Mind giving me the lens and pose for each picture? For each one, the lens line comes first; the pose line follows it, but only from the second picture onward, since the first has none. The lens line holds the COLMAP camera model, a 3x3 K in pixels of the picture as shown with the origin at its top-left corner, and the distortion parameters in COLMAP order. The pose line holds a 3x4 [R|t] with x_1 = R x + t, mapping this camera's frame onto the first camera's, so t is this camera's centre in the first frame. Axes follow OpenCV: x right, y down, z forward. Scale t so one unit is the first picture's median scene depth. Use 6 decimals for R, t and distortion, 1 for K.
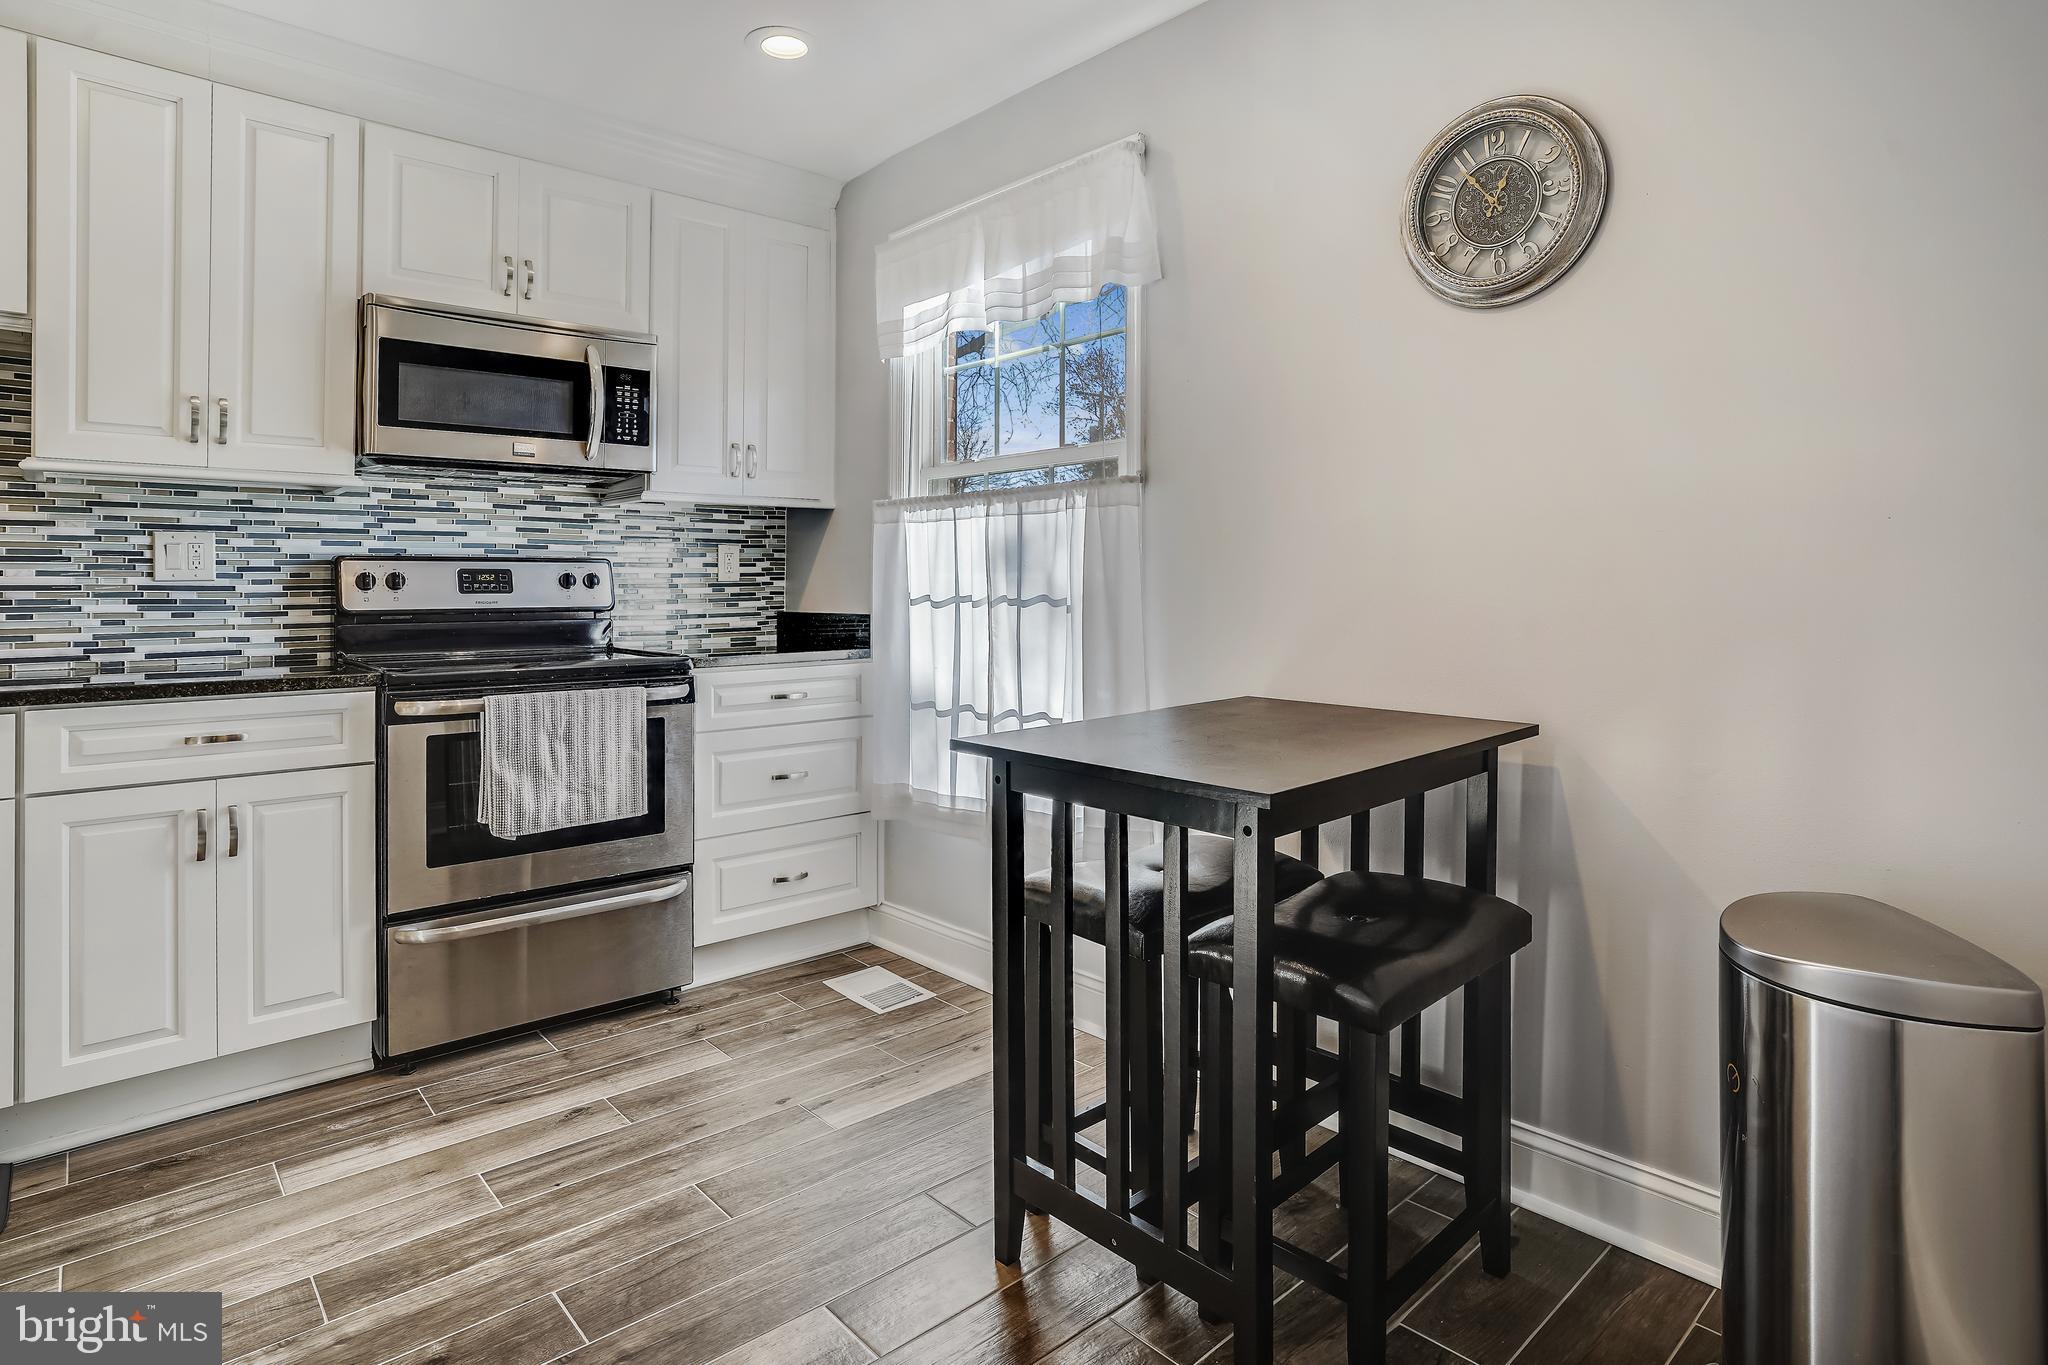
lens RADIAL K [[1065.8, 0, 1019.3], [0, 1065.8, 634.7], [0, 0, 1]] dist [-0.081117, 0.044276]
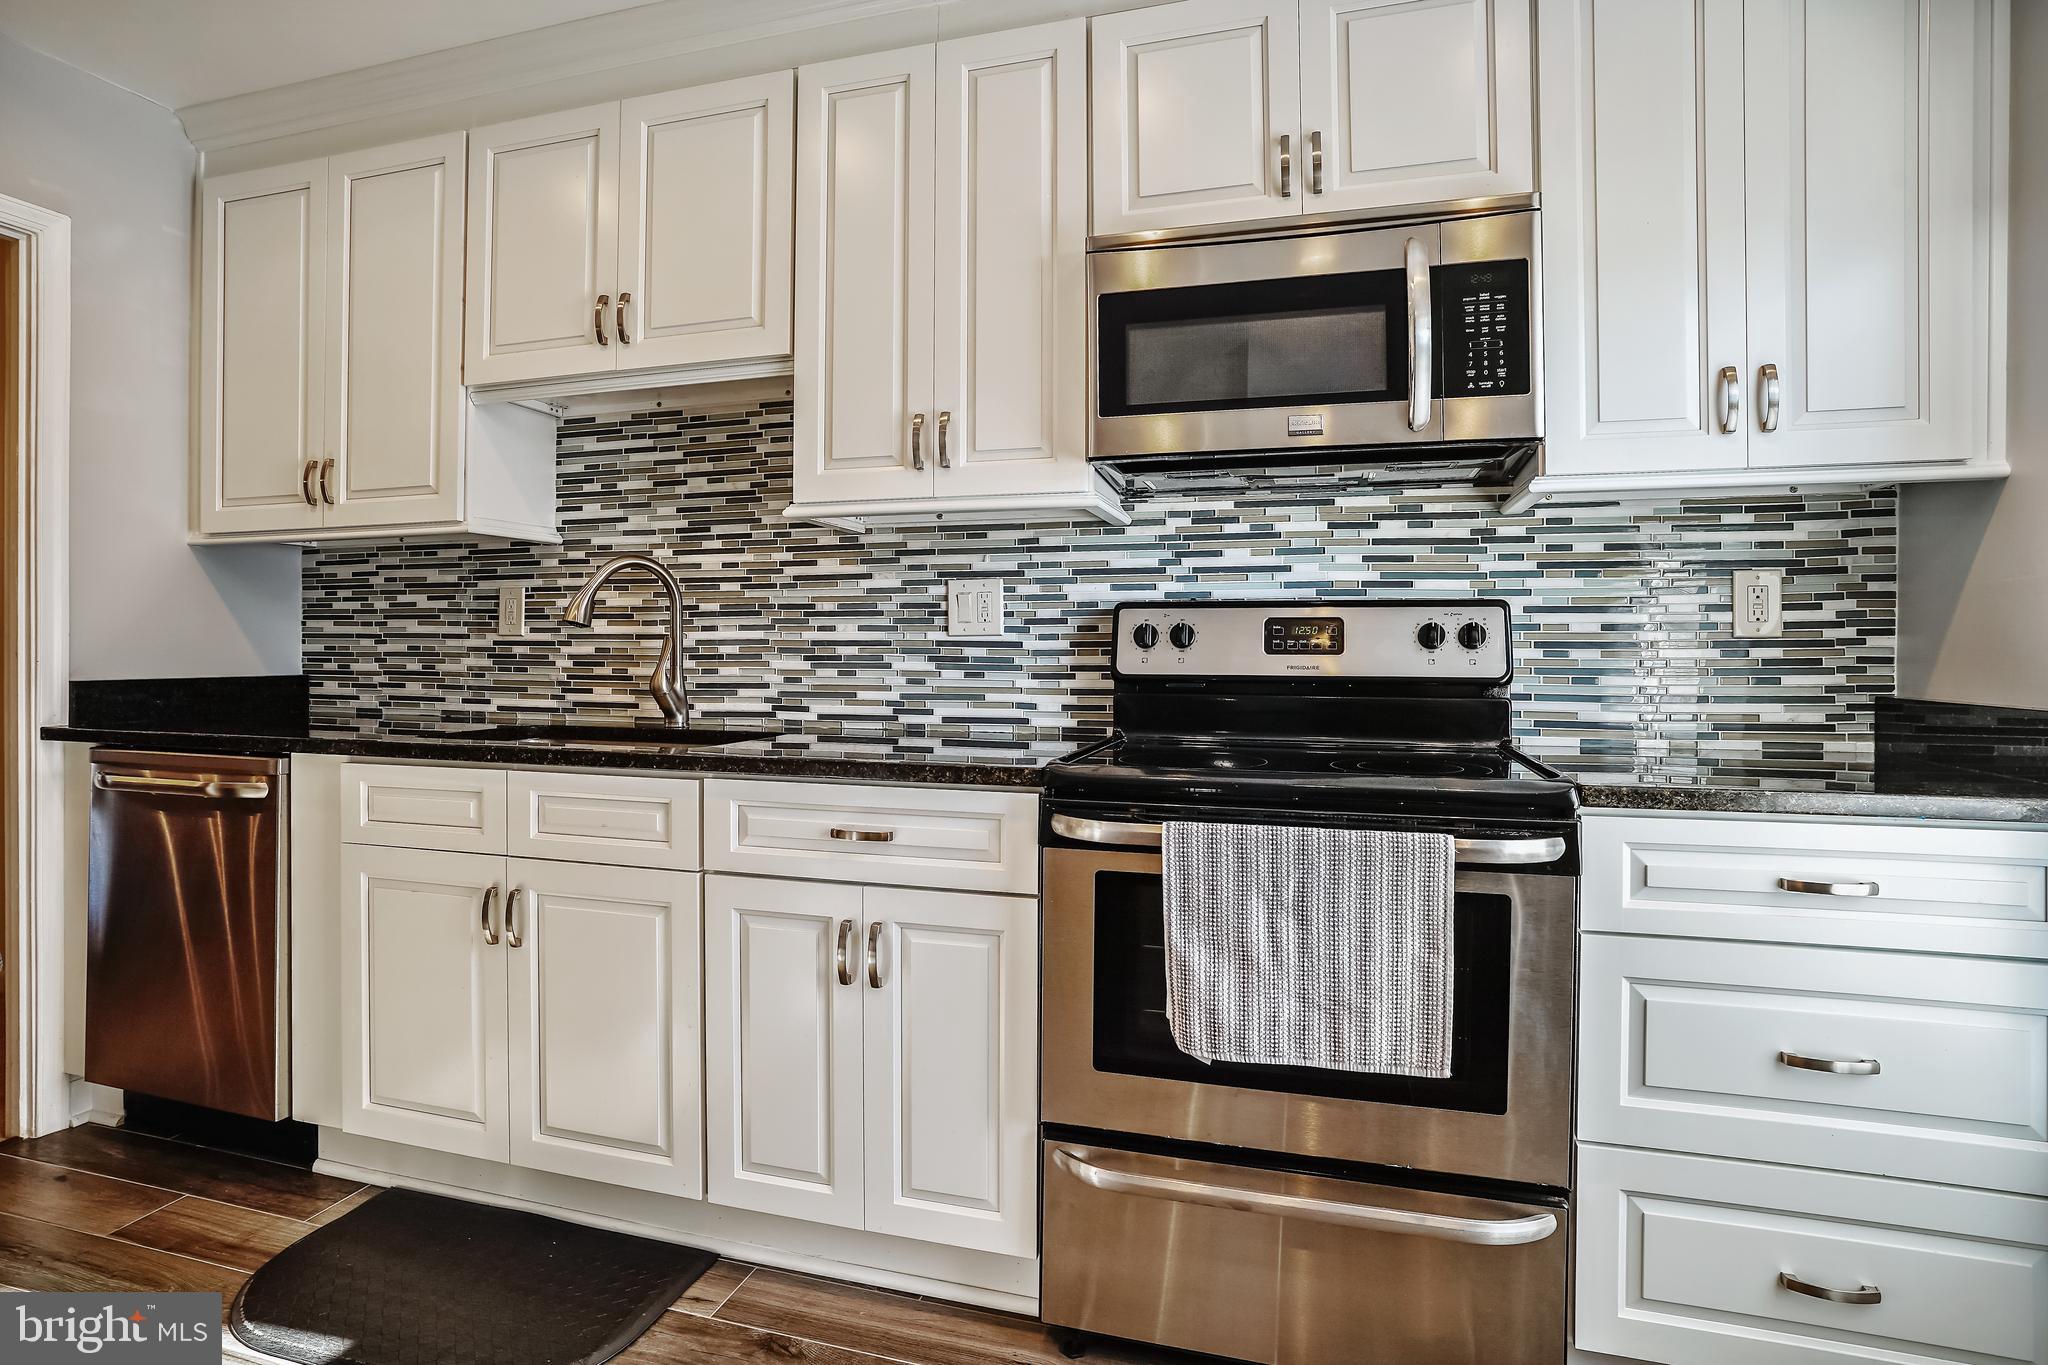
lens RADIAL K [[1065.8, 0, 1019.3], [0, 1065.8, 634.7], [0, 0, 1]] dist [-0.081117, 0.044276]
pose [[0.512457, -0.007447, -0.858681, -0.017567], [-0.043856, 0.998431, -0.034831, -0.021859], [0.857592, 0.055508, 0.511326, 0.533853]]
